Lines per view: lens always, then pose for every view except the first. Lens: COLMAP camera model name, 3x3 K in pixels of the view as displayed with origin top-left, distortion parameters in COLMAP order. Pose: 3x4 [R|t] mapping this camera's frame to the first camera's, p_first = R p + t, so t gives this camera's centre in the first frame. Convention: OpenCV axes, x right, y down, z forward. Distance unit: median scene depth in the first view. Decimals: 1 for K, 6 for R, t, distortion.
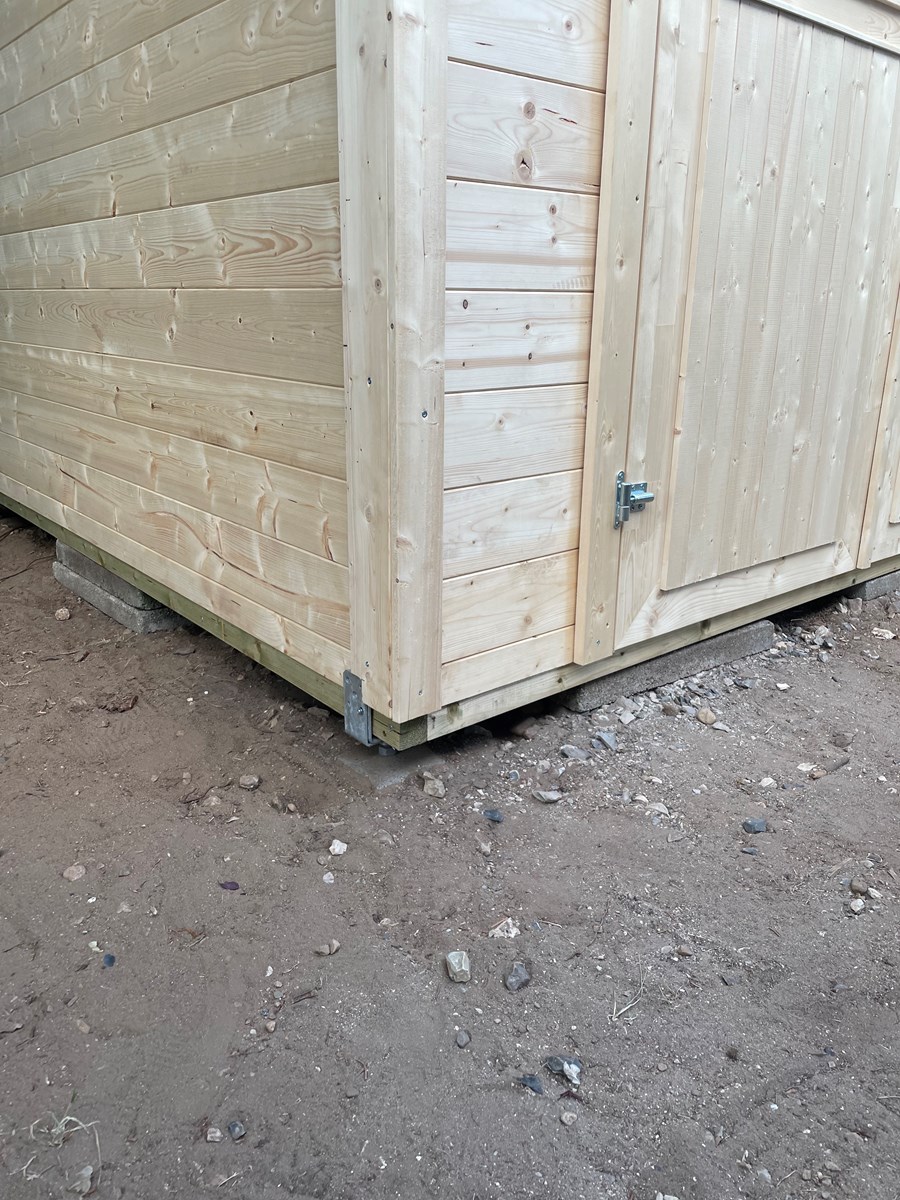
lens RADIAL K [[905.4, 0, 450.0], [0, 905.4, 600.0], [0, 0, 1]] dist [0.071859, -0.098196]
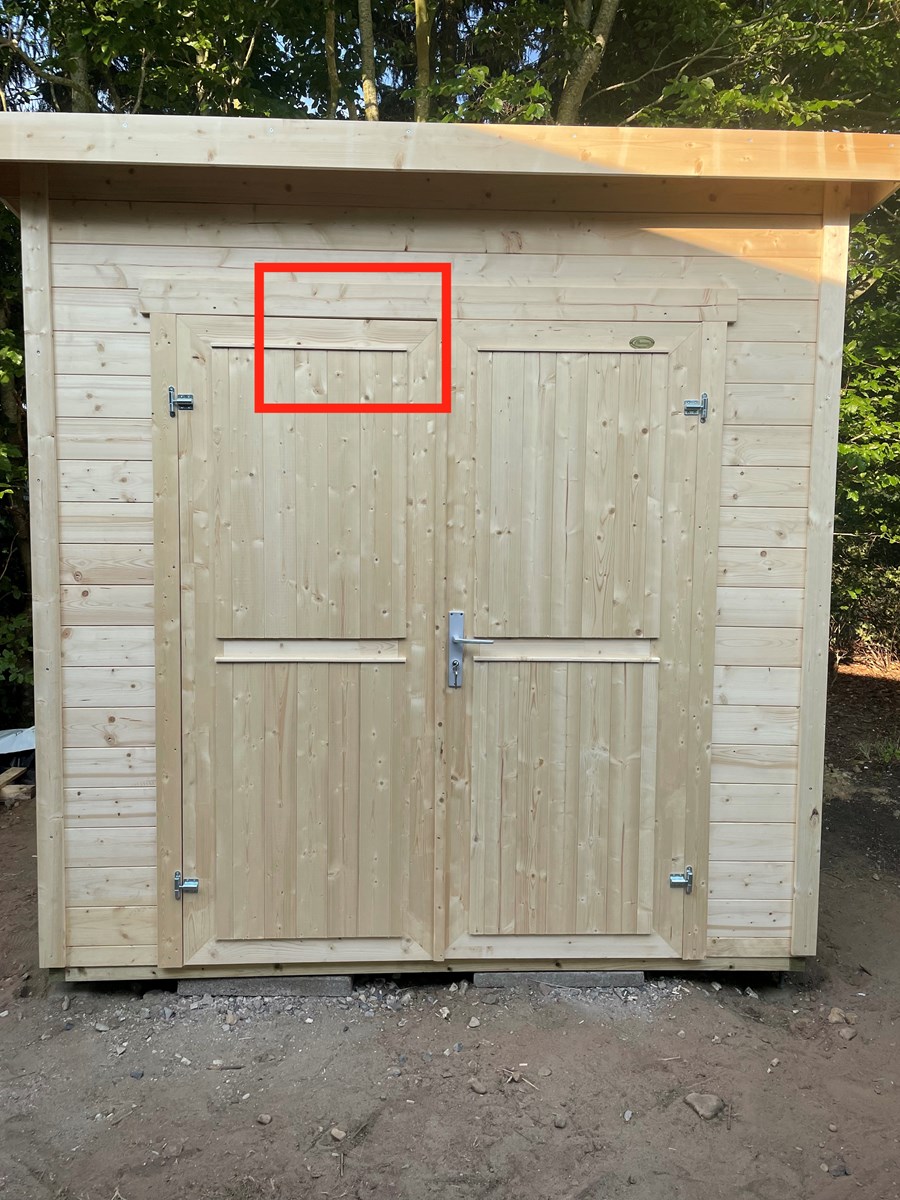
lens RADIAL K [[905.4, 0, 450.0], [0, 905.4, 600.0], [0, 0, 1]] dist [0.071859, -0.098196]
pose [[0.800378, 0.051172, -0.597307, 1.852727], [-0.186887, 0.967997, -0.167495, -0.498039], [0.569621, 0.245688, 0.784327, -0.391592]]
